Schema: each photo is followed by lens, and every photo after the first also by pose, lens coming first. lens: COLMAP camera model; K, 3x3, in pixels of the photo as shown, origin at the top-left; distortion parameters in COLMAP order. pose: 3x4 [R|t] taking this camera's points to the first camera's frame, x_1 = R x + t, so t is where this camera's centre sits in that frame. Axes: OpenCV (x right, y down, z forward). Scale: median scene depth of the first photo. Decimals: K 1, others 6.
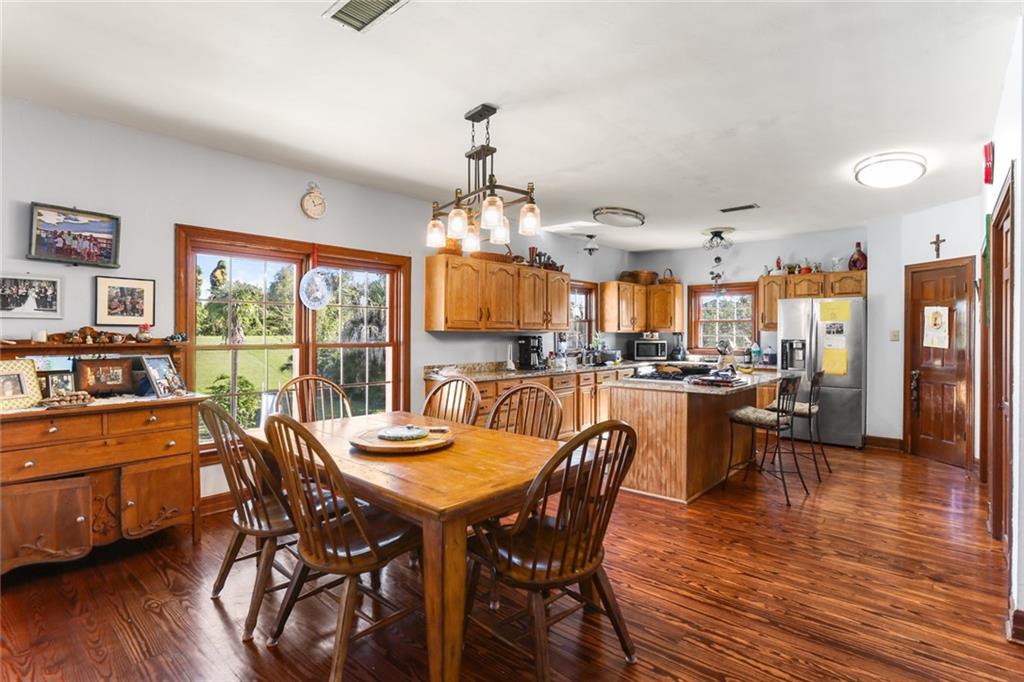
lens RADIAL K [[497.9, 0, 512.1], [0, 497.9, 335.6], [0, 0, 1]] dist [-0.000446, 0.000138]
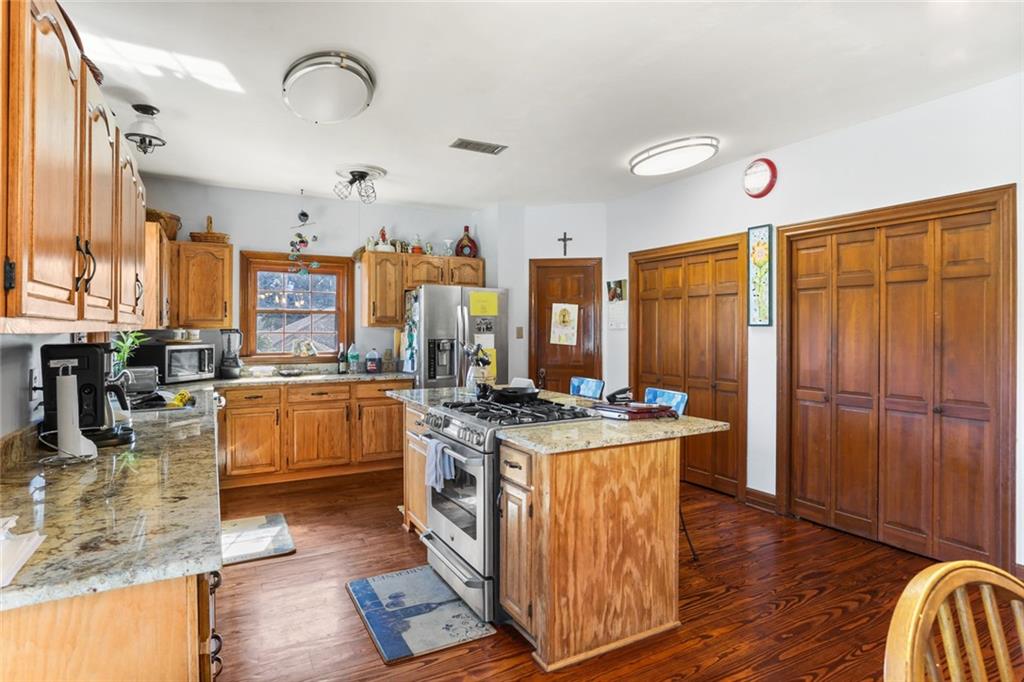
lens RADIAL K [[561.1, 0, 511.1], [0, 561.1, 331.4], [0, 0, 1]] dist [-0.026866, 0.000298]
pose [[0.344817, -0.007627, 0.938639, -0.246104], [0.003322, 0.999971, 0.006905, -0.010708], [-0.938664, 0.000737, 0.344833, 0.708792]]
